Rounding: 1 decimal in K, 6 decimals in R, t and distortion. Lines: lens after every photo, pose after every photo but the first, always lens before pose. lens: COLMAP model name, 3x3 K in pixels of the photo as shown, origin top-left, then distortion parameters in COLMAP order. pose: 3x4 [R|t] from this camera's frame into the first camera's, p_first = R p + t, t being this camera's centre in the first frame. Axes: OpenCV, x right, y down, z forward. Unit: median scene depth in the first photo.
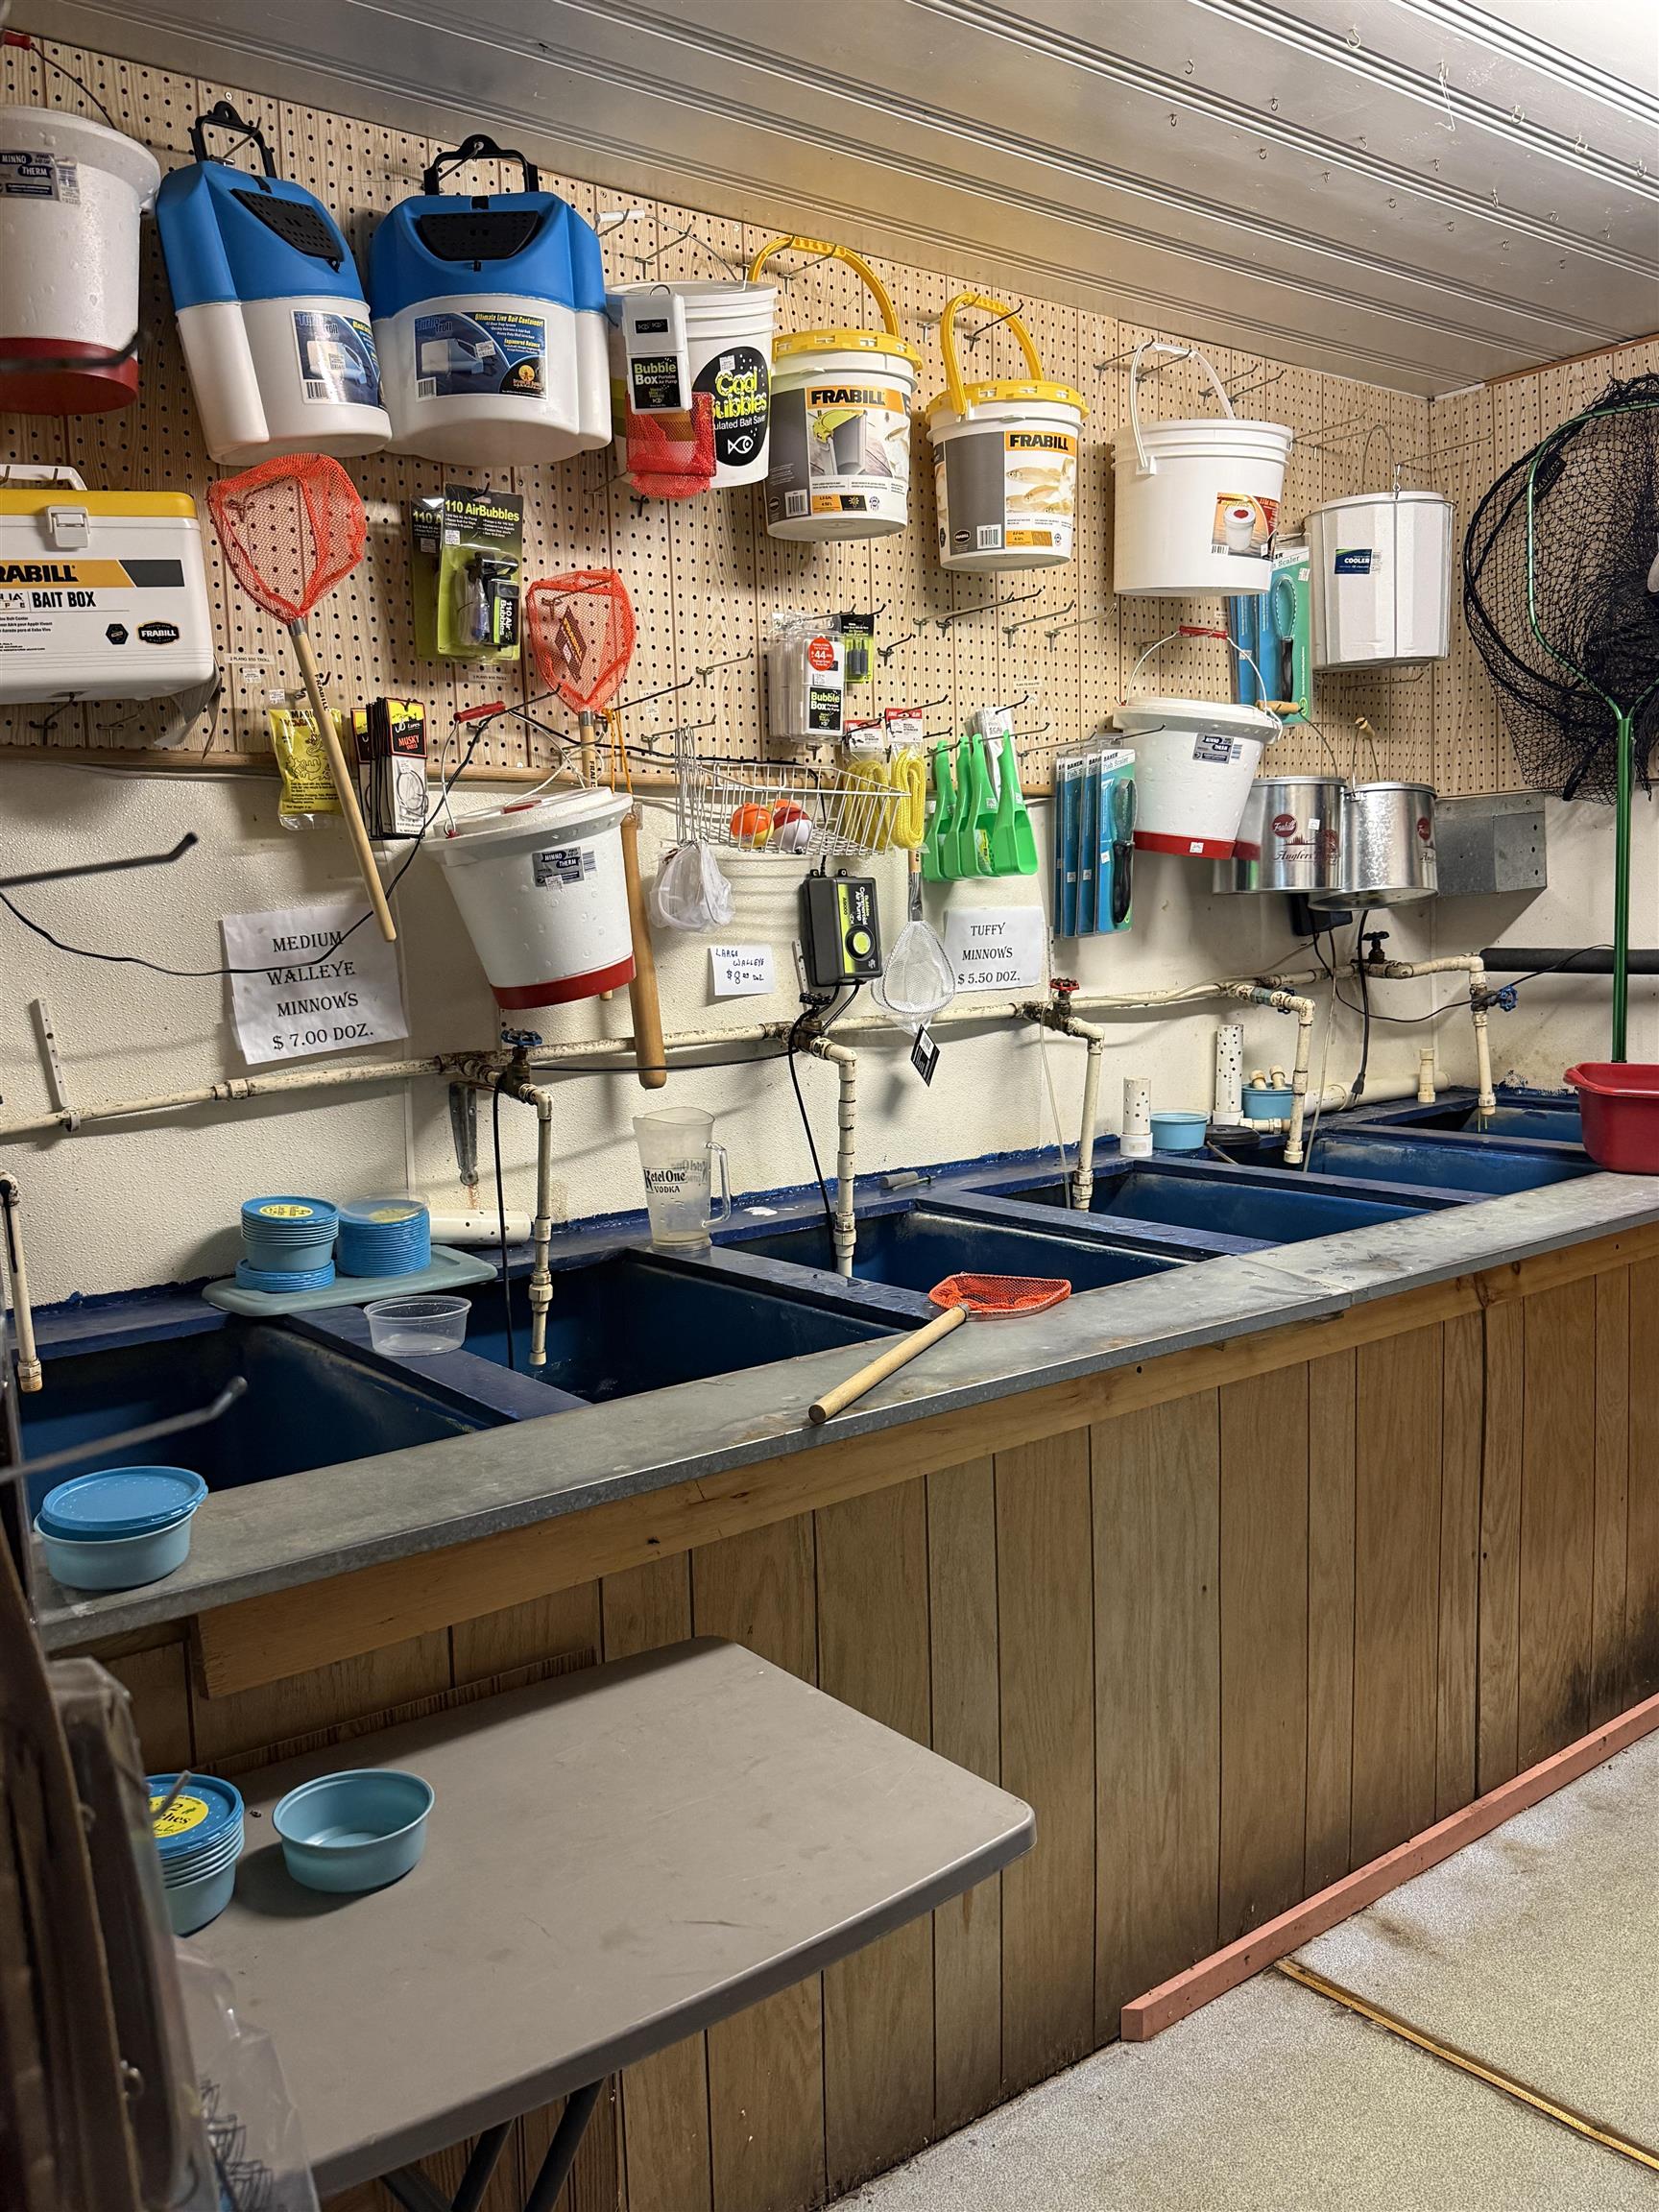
lens RADIAL K [[1774.7, 0, 829.5], [0, 1774.7, 1106.0], [0, 0, 1]] dist [0.152699, -0.319954]
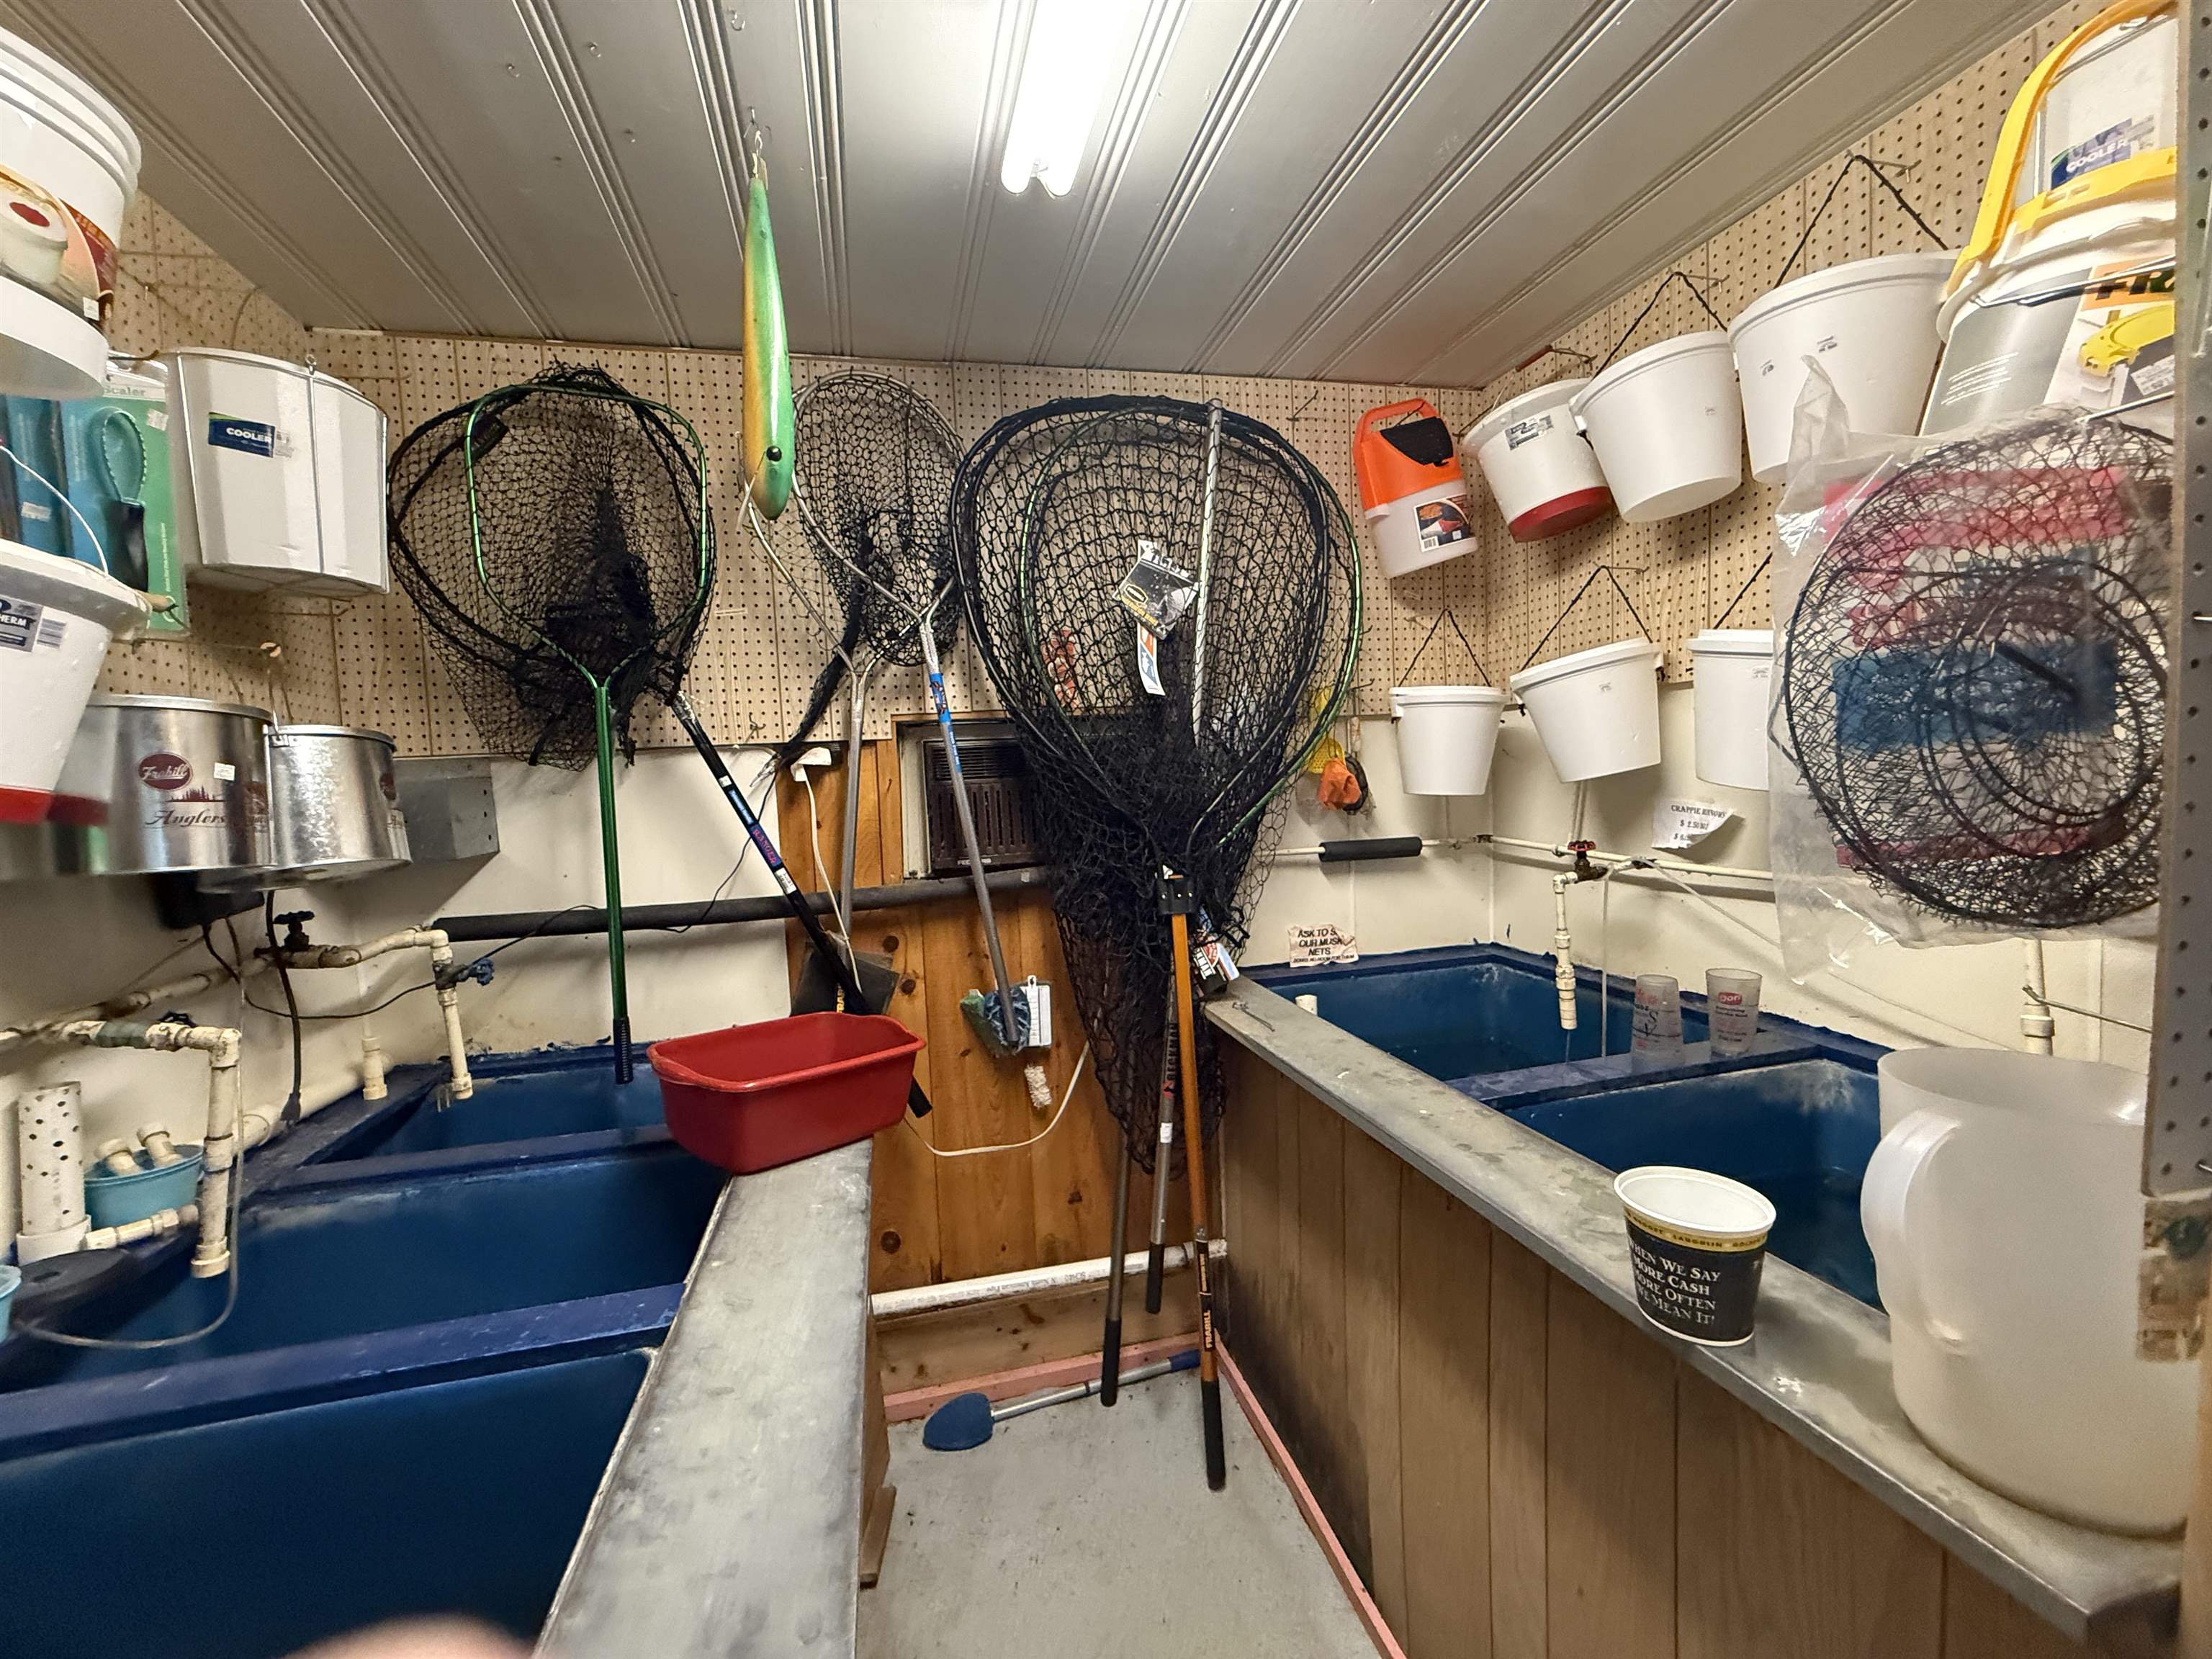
lens RADIAL K [[880.3, 0, 1100.1], [0, 880.3, 829.5], [0, 0, 1]] dist [0.000385, -0.000045]
pose [[0.417479, -0.015073, 0.908561, 0.127657], [0.135079, 0.989783, -0.045648, -0.090849], [-0.898590, 0.141785, 0.415250, 0.680789]]
